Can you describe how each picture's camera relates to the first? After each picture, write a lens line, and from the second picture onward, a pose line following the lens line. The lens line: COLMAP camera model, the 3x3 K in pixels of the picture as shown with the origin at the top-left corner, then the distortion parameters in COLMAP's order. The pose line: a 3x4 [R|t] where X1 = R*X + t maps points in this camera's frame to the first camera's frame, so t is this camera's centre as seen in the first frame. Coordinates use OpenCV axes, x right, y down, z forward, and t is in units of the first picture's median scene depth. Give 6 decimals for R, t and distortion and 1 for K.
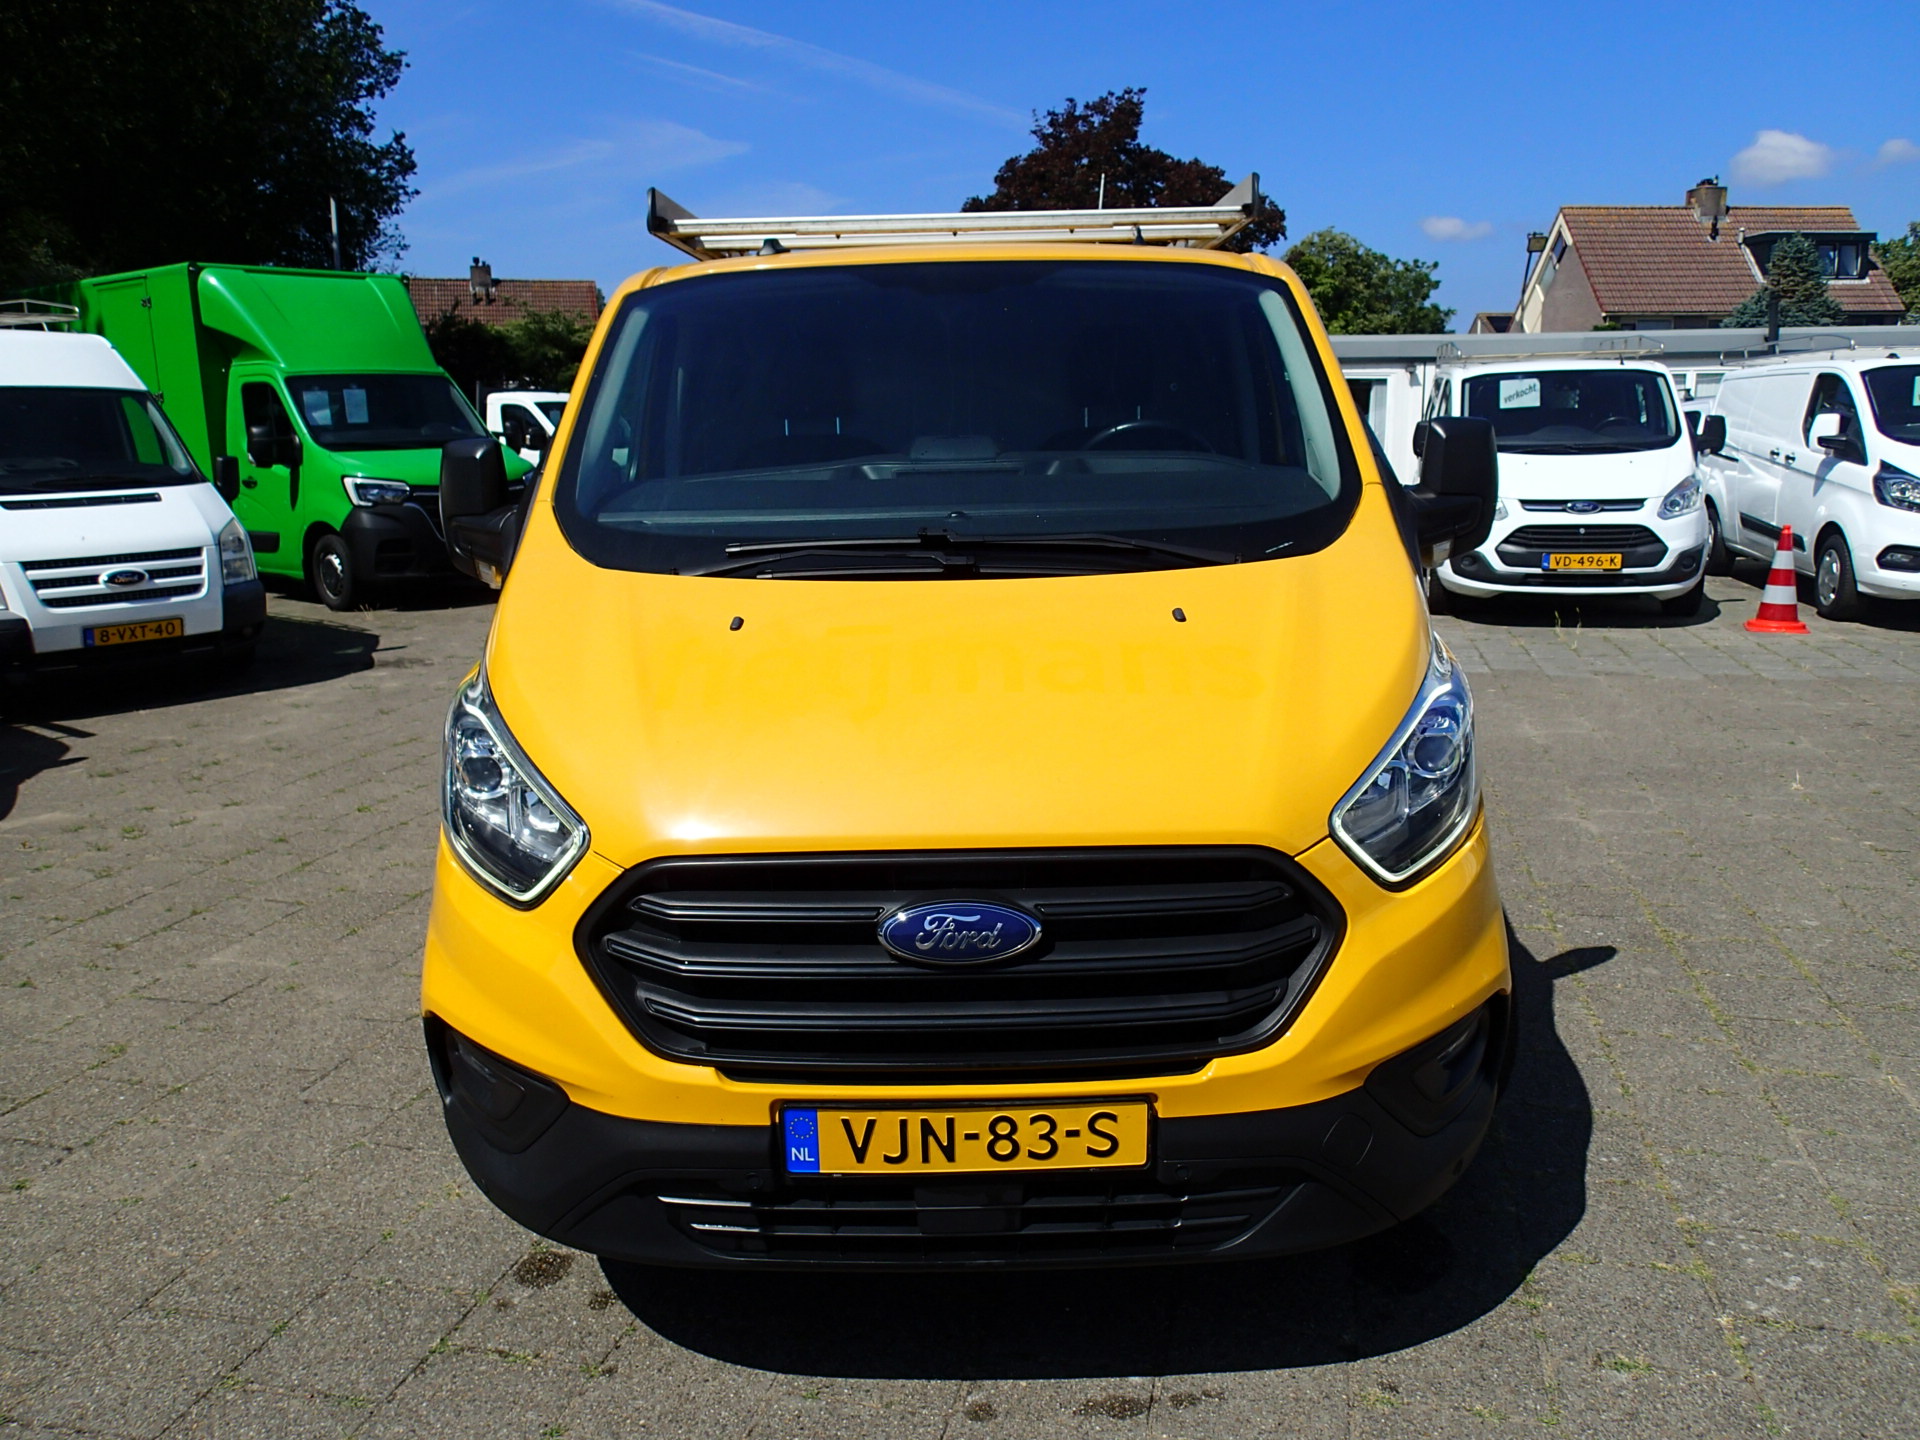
lens RADIAL K [[1414.3, 0, 978.1], [0, 1414.3, 725.9], [0, 0, 1]] dist [-0.003868, 0.004536]
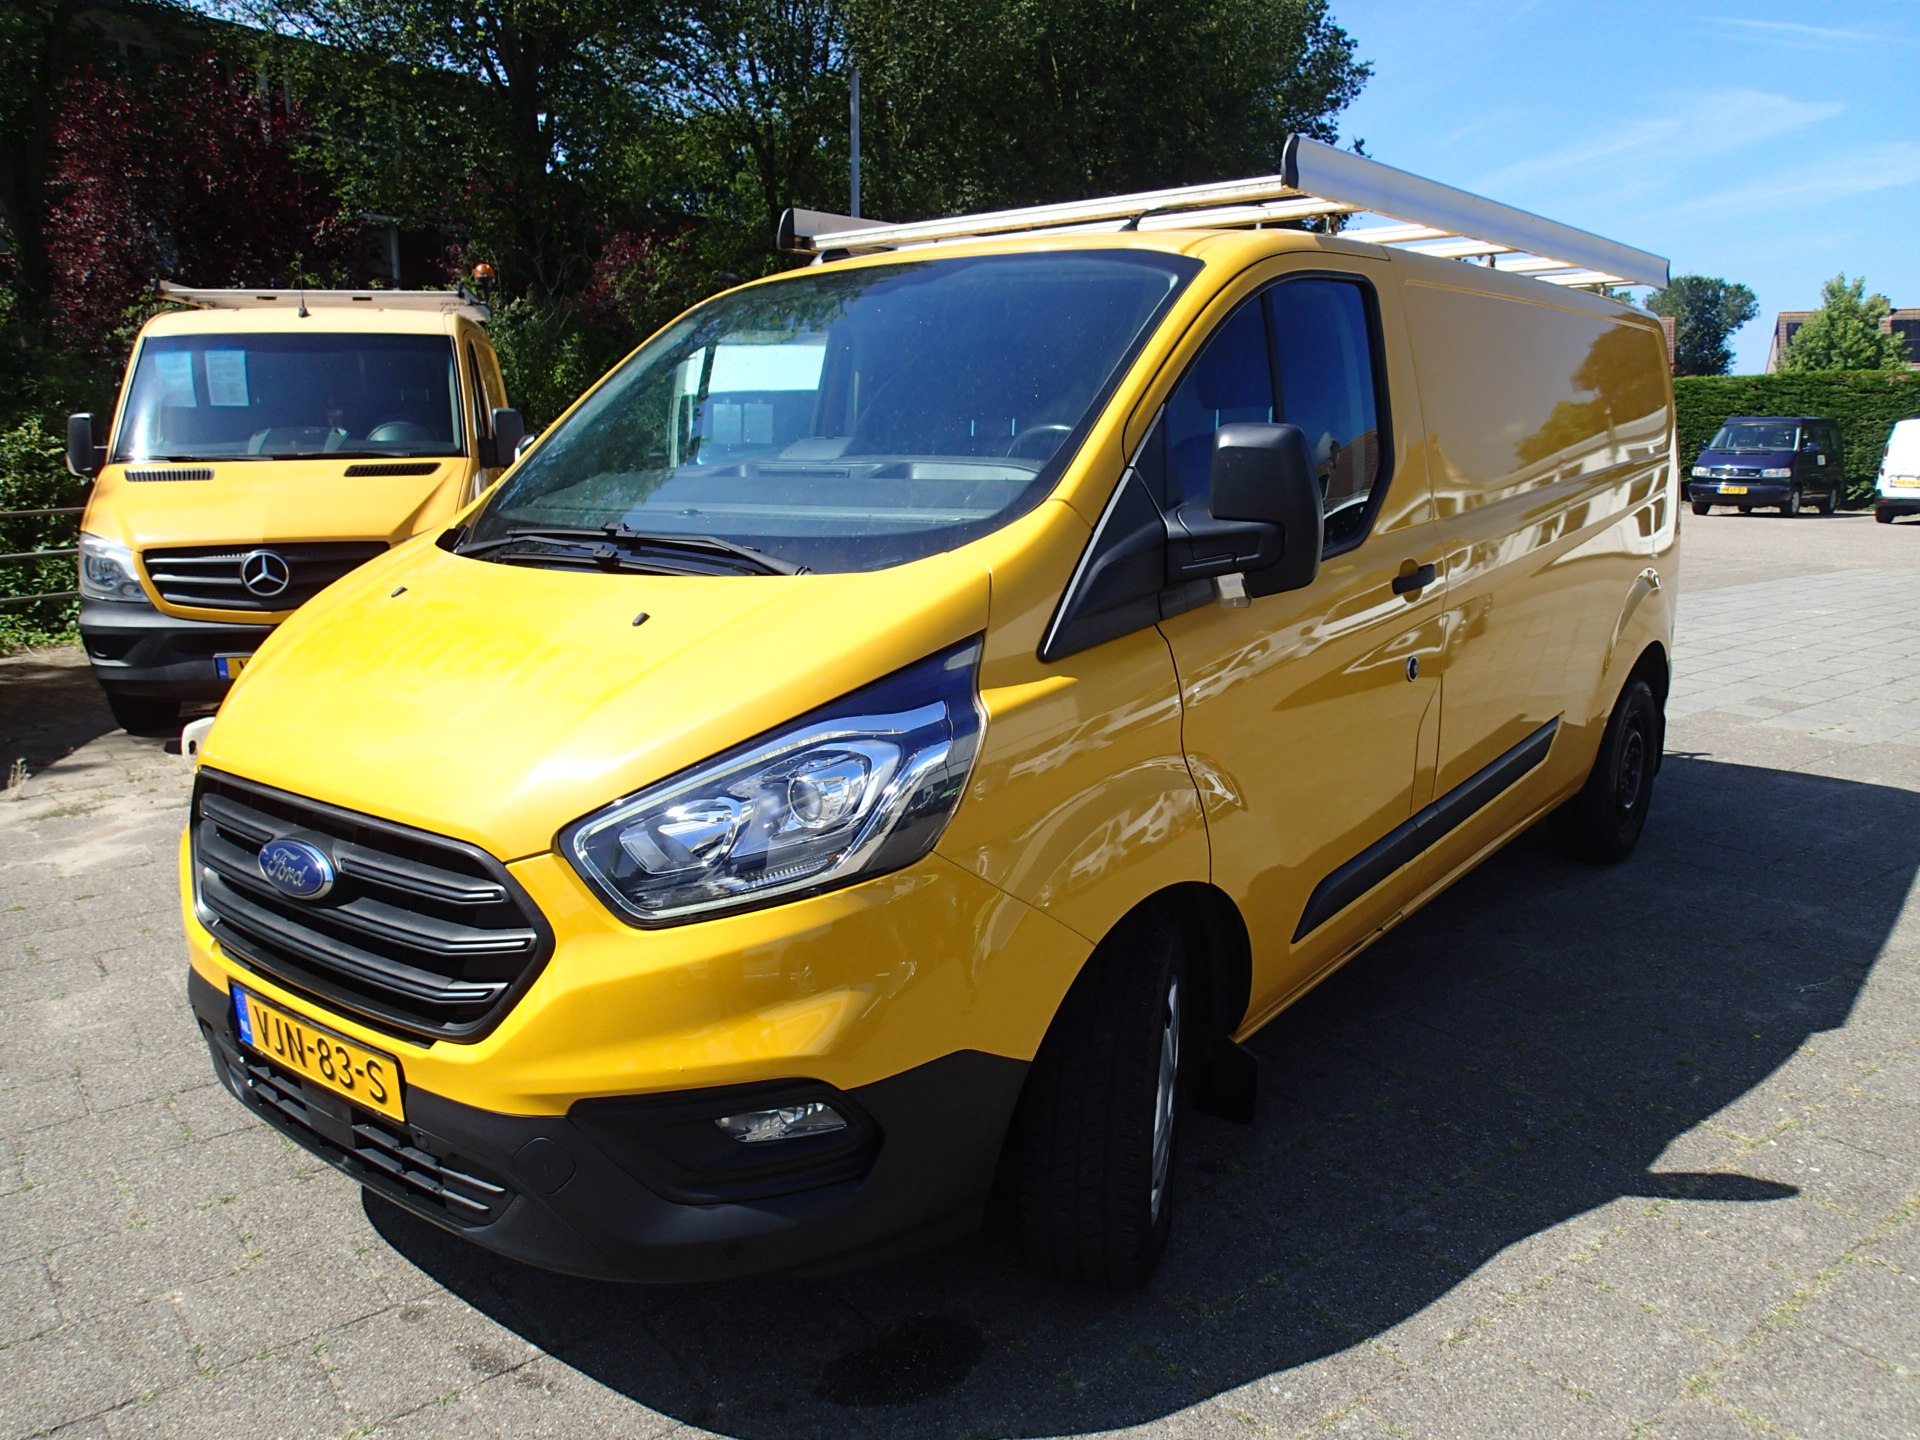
lens RADIAL K [[1414.3, 0, 974.9], [0, 1414.3, 715.1], [0, 0, 1]] dist [-0.003868, 0.004536]
pose [[0.786286, 0.131399, -0.603728, 0.643899], [-0.133931, 0.990139, 0.041070, -0.057686], [0.603172, 0.048565, 0.796131, 0.240971]]
